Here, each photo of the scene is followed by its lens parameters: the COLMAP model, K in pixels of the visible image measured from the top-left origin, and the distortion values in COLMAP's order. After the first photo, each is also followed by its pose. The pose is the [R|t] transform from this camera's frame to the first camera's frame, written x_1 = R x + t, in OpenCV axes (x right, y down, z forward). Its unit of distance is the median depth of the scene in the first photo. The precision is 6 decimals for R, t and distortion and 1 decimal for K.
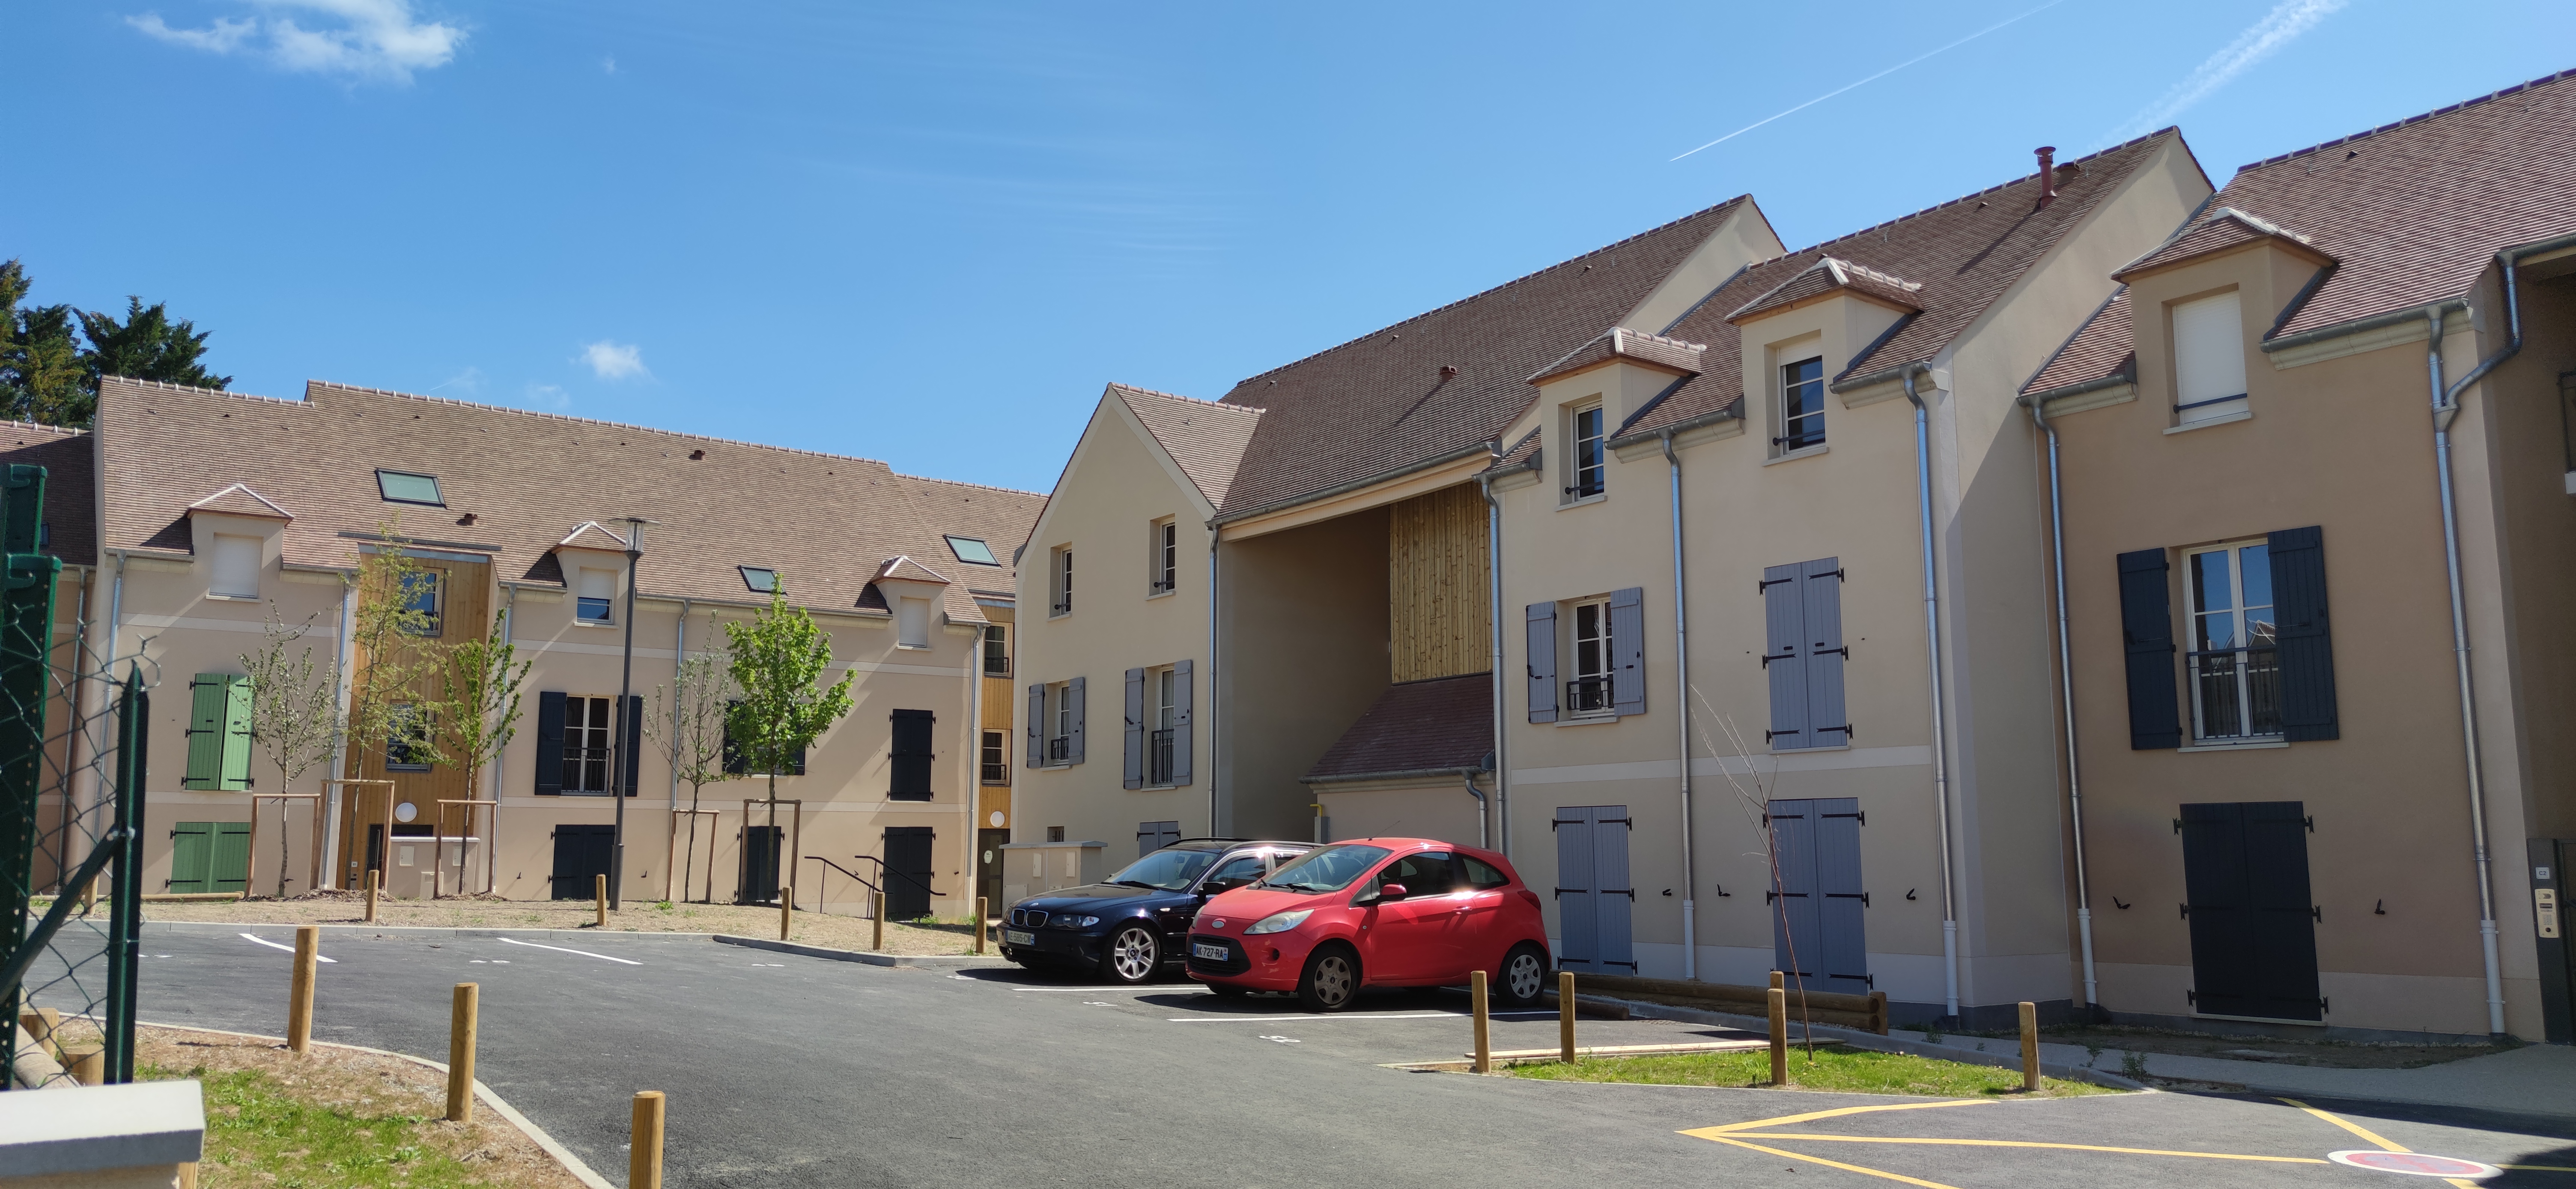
lens RADIAL K [[1775.5, 0, 1288.0], [0, 1775.5, 594.5], [0, 0, 1]] dist [0.091475, -0.001714]
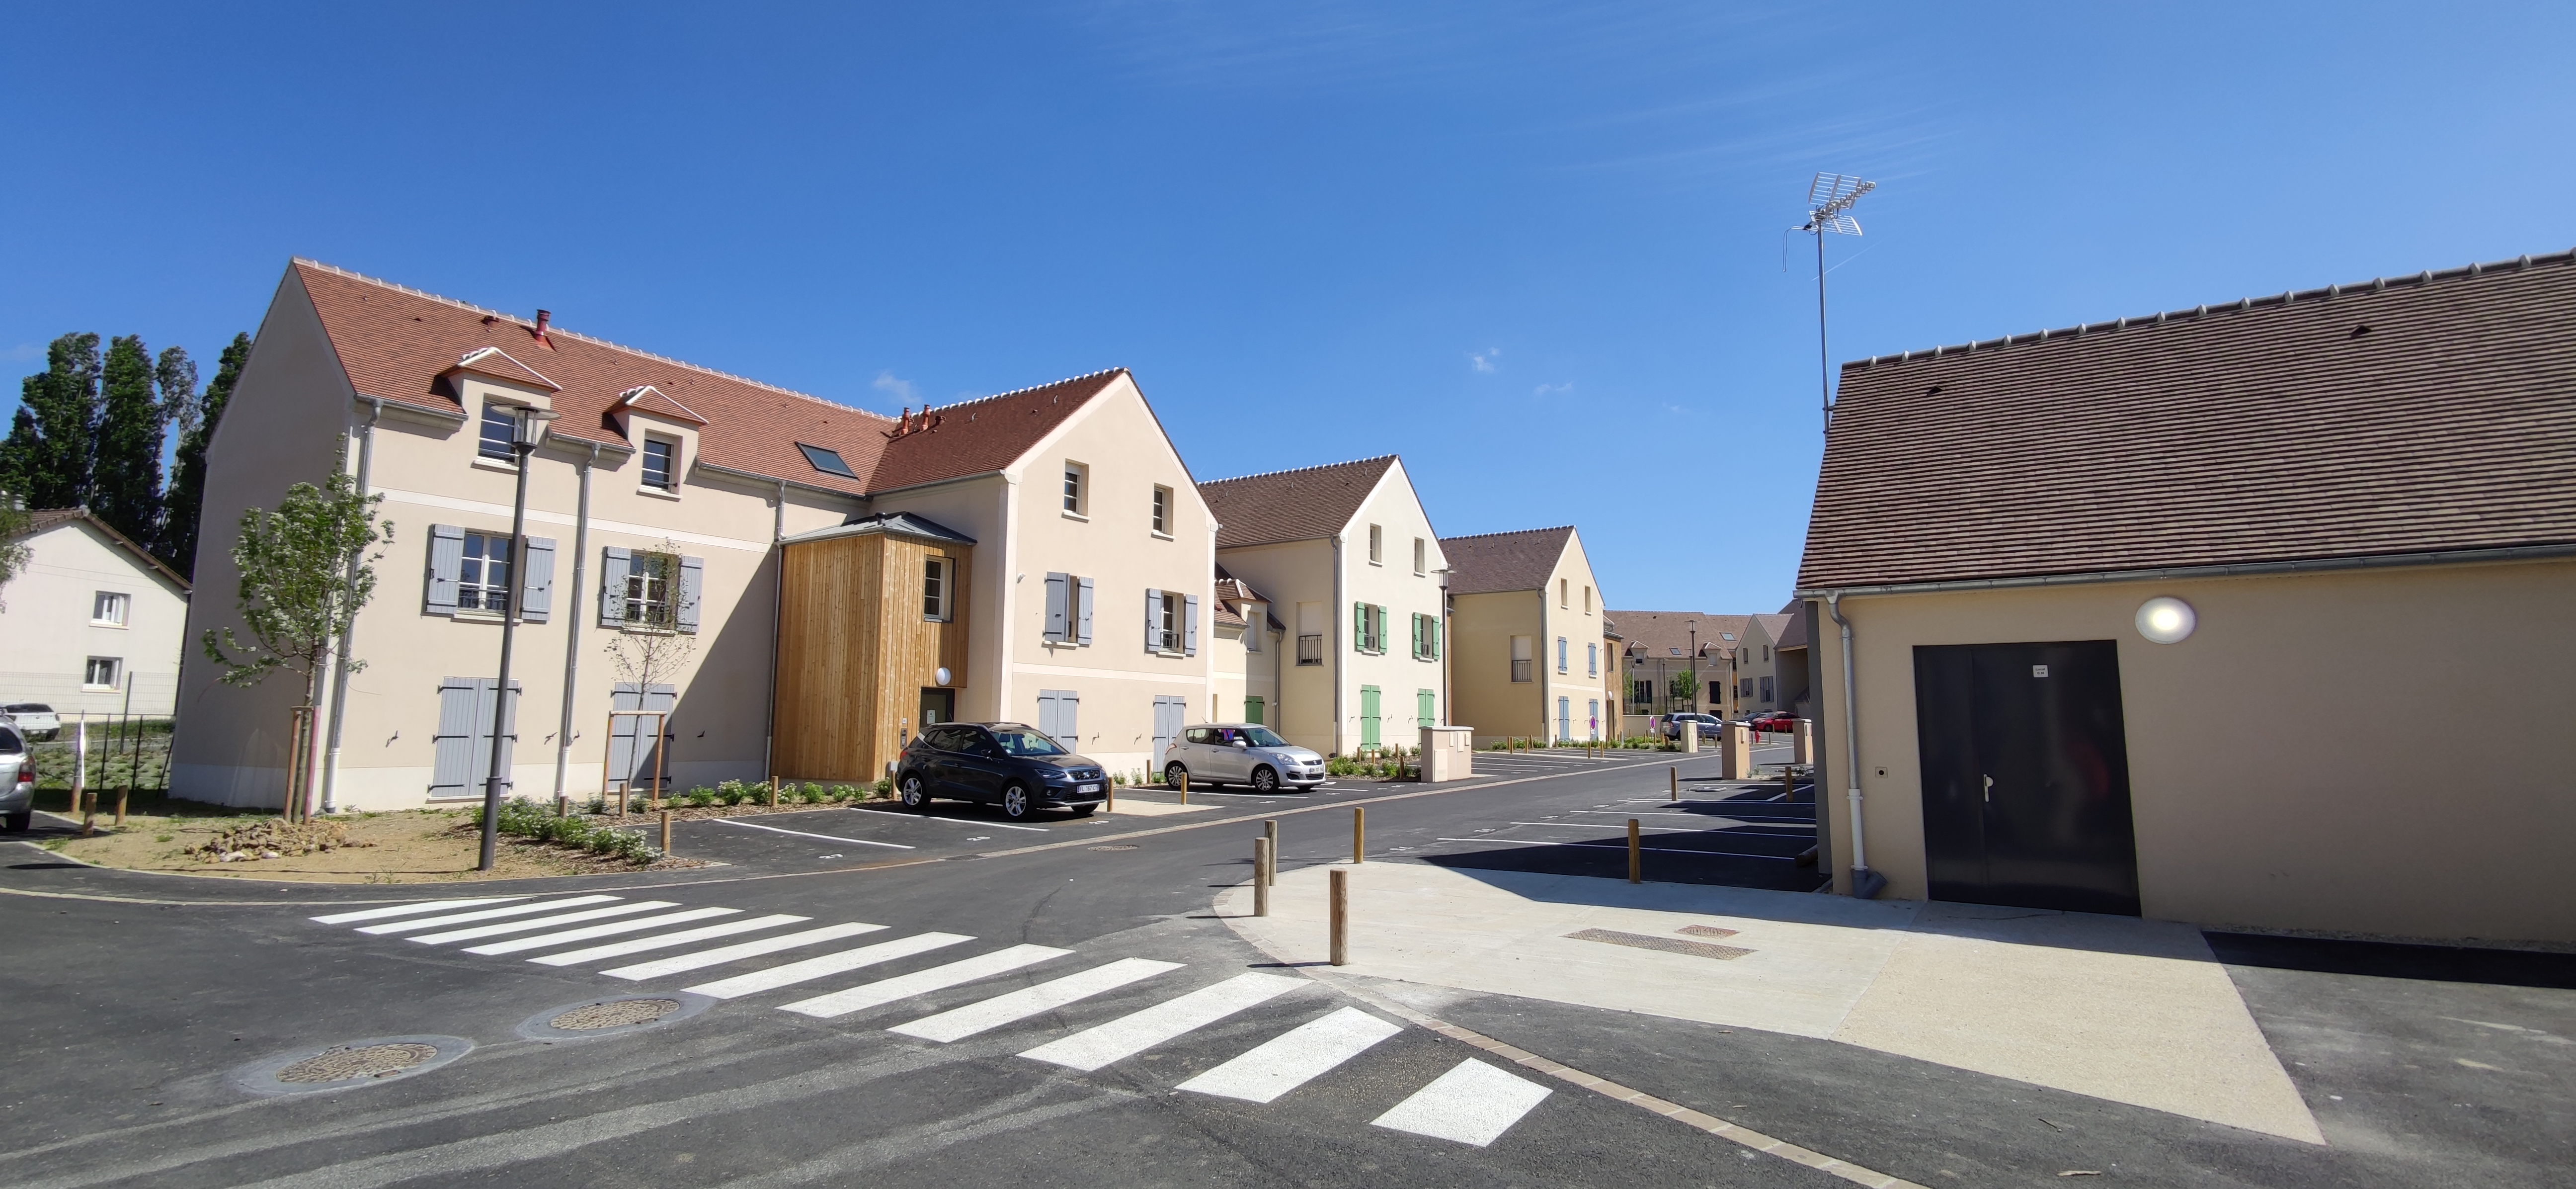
lens RADIAL K [[1196.7, 0, 1332.7], [0, 1196.7, 581.6], [0, 0, 1]] dist [0.031664, -0.022524]
pose [[0.870085, -0.062684, -0.488899, 0.543115], [0.073842, 0.997264, 0.003552, -0.334088], [0.487339, -0.039192, 0.872333, -2.545943]]
